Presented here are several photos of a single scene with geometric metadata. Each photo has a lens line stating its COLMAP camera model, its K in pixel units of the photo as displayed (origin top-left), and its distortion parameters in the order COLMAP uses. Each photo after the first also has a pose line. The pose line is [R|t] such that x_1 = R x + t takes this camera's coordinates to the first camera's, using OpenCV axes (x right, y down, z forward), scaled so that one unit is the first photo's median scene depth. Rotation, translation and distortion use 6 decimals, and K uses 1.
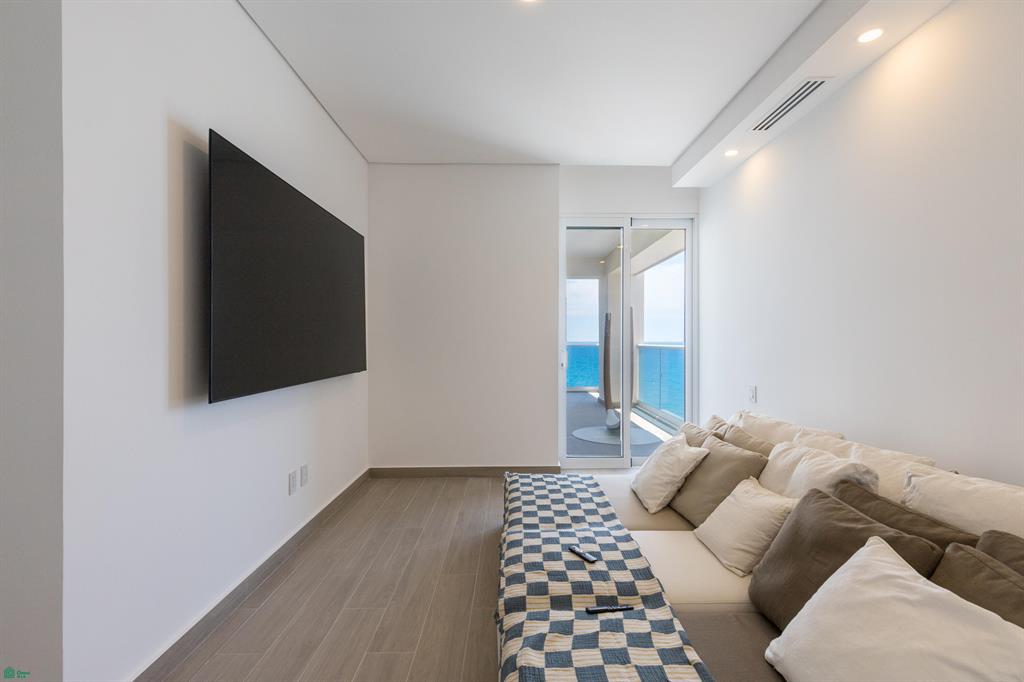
lens RADIAL K [[461.9, 0, 511.6], [0, 461.9, 339.2], [0, 0, 1]] dist [0.012221, -0.000889]
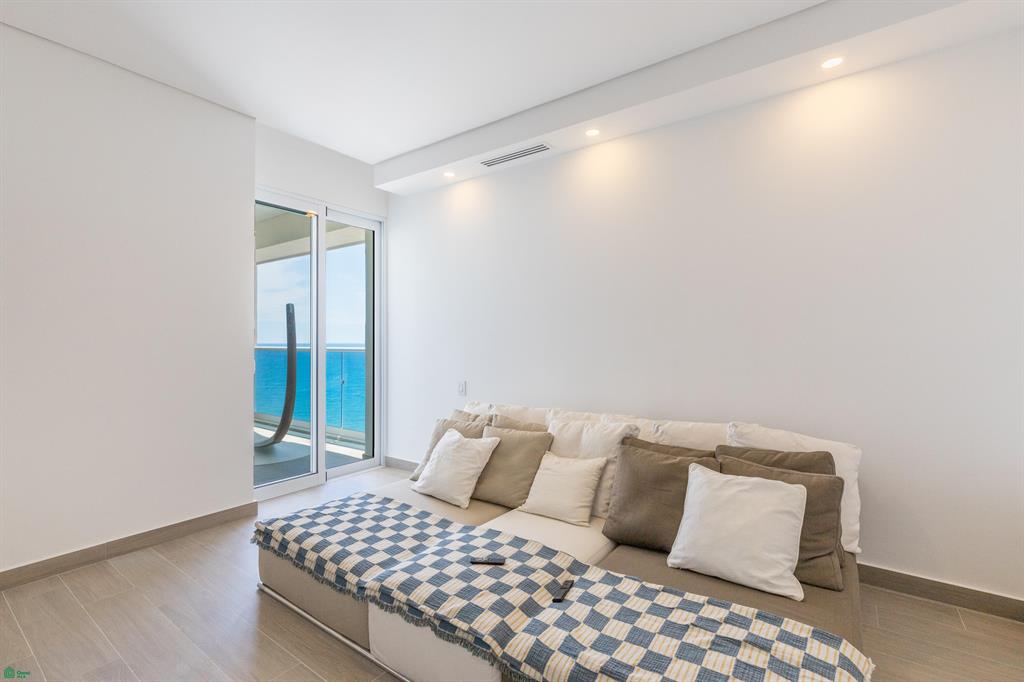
lens RADIAL K [[461.9, 0, 516.9], [0, 461.9, 343.4], [0, 0, 1]] dist [0.012221, -0.000889]
pose [[0.589718, -0.004145, 0.807599, -0.536211], [-0.000865, 0.999983, 0.005765, -0.001294], [-0.807609, -0.004098, 0.589704, 0.335124]]
